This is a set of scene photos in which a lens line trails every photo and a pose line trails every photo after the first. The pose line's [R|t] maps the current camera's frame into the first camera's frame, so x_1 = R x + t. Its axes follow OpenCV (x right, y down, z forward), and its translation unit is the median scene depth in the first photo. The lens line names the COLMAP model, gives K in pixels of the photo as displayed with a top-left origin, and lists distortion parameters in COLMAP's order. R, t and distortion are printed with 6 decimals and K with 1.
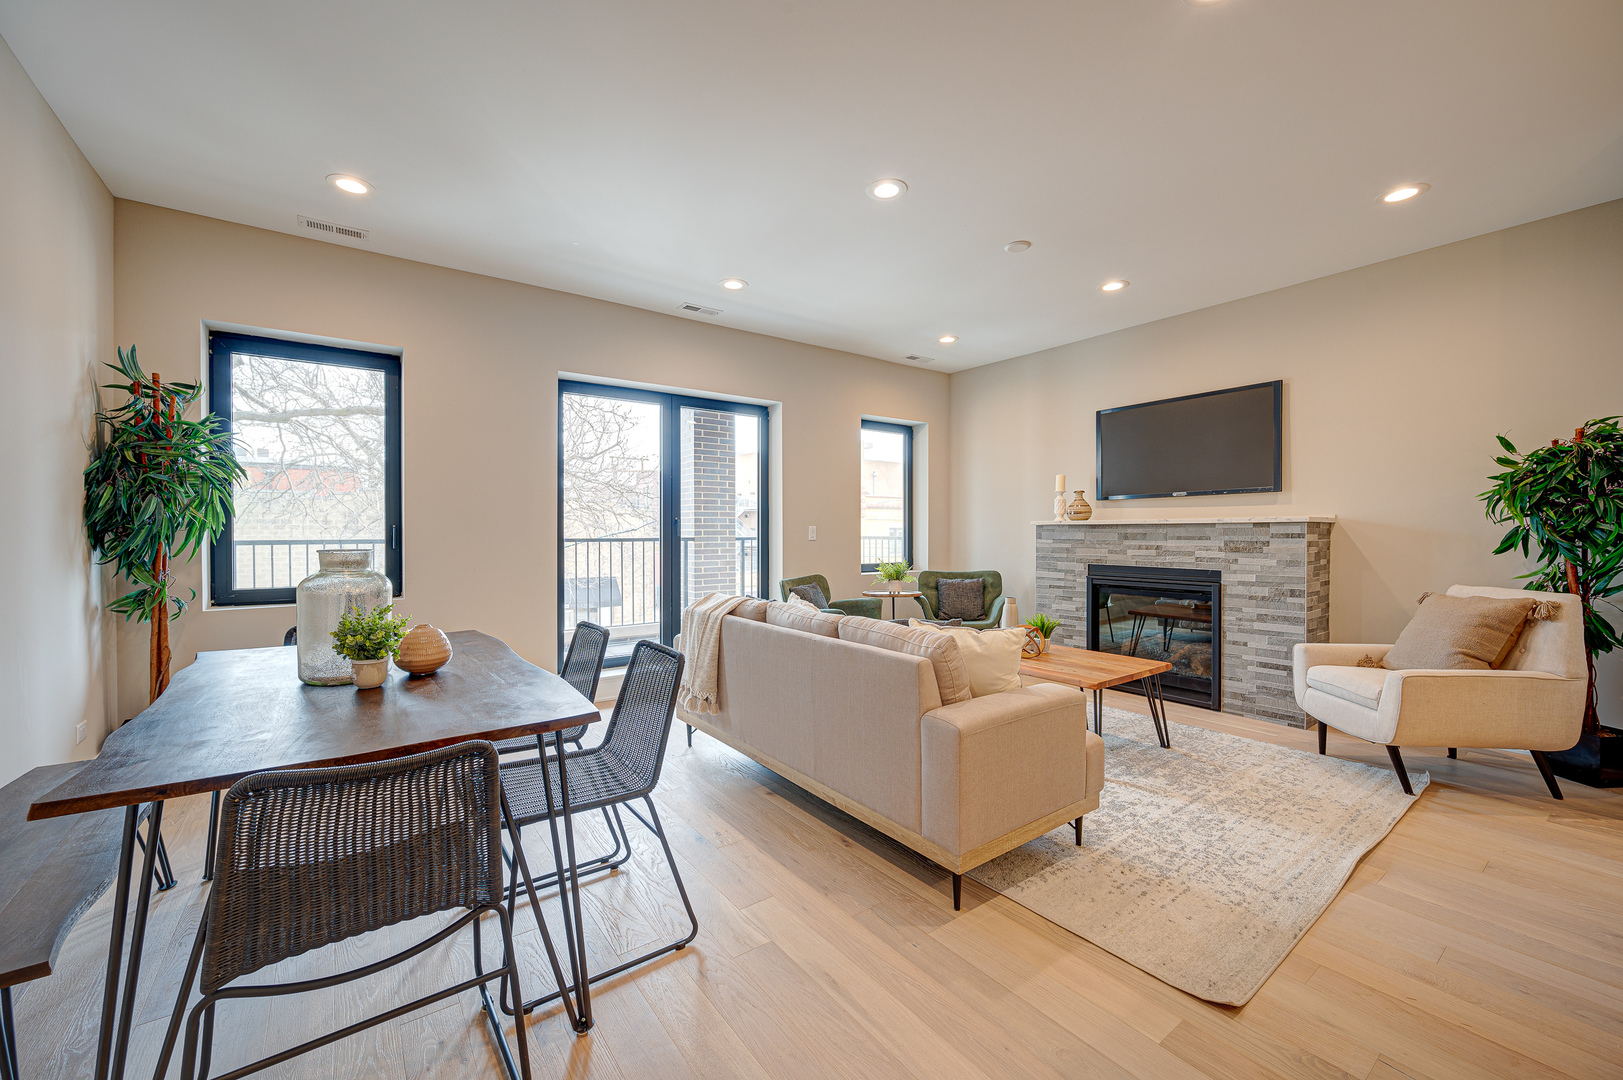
lens RADIAL K [[644.9, 0, 800.1], [0, 644.9, 531.5], [0, 0, 1]] dist [-0.003923, -0.000647]
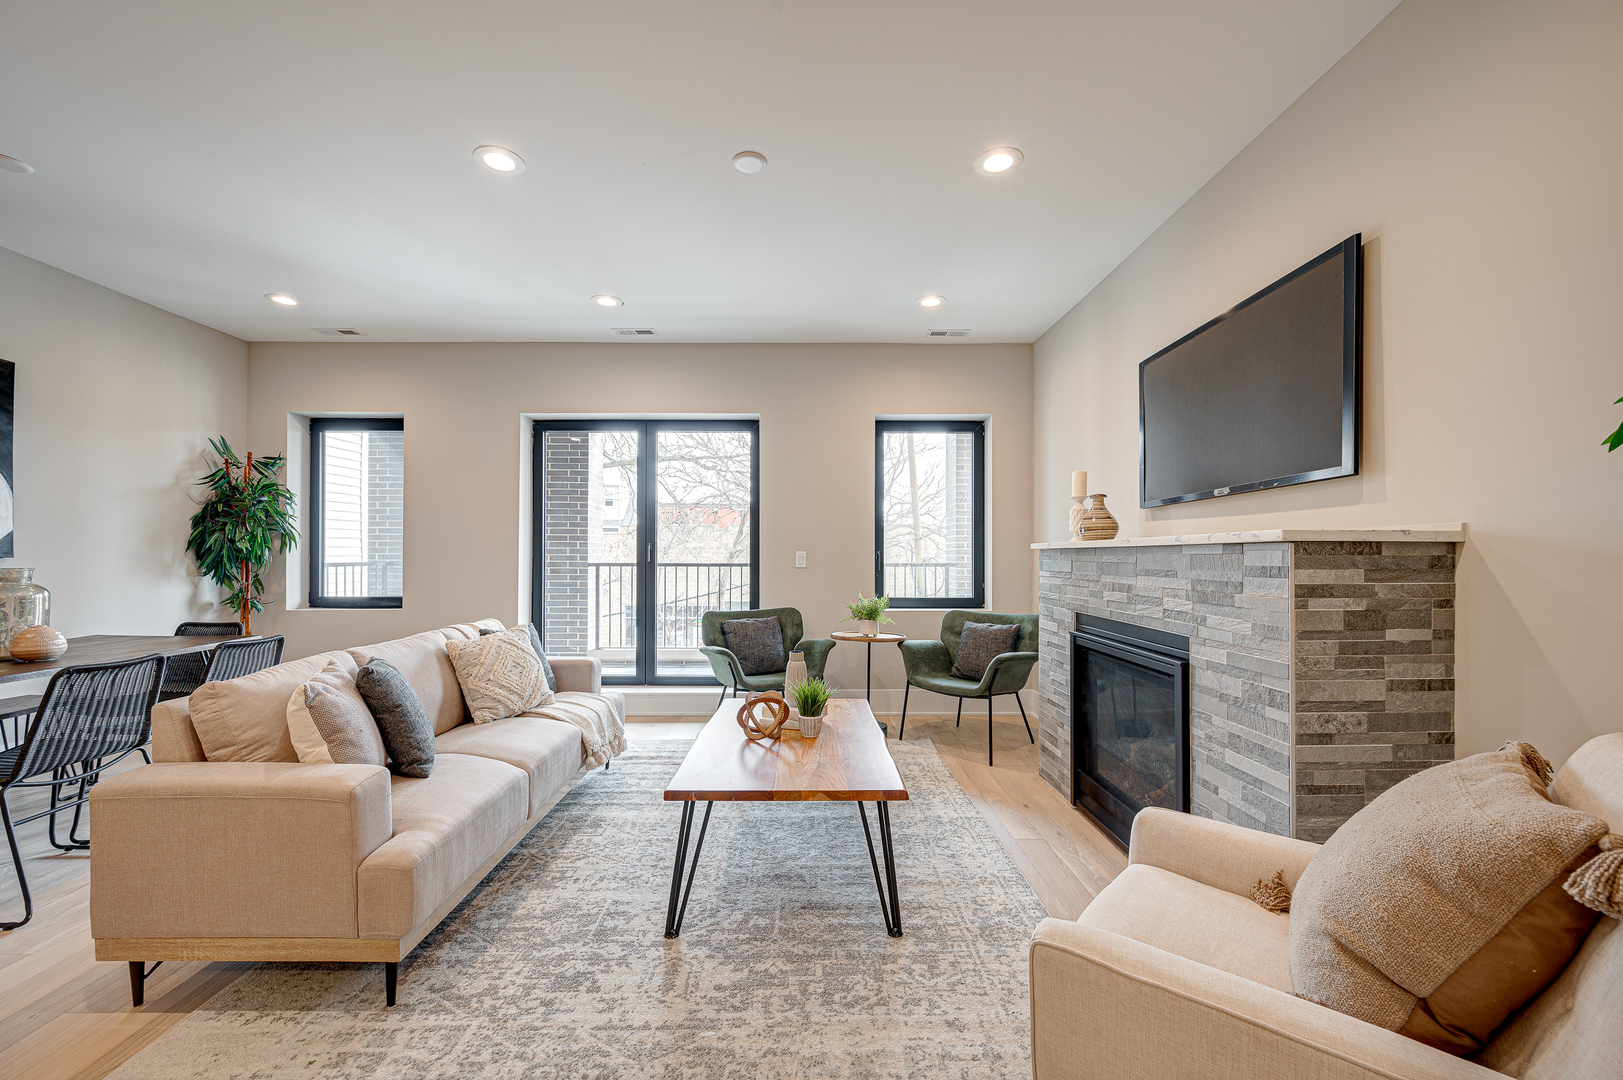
lens RADIAL K [[644.9, 0, 809.0], [0, 644.9, 549.0], [0, 0, 1]] dist [-0.003923, -0.000647]
pose [[0.808386, -0.003800, -0.588641, 0.727416], [-0.002916, 0.999941, -0.010461, -0.003411], [0.588646, 0.010173, 0.808327, 0.415236]]
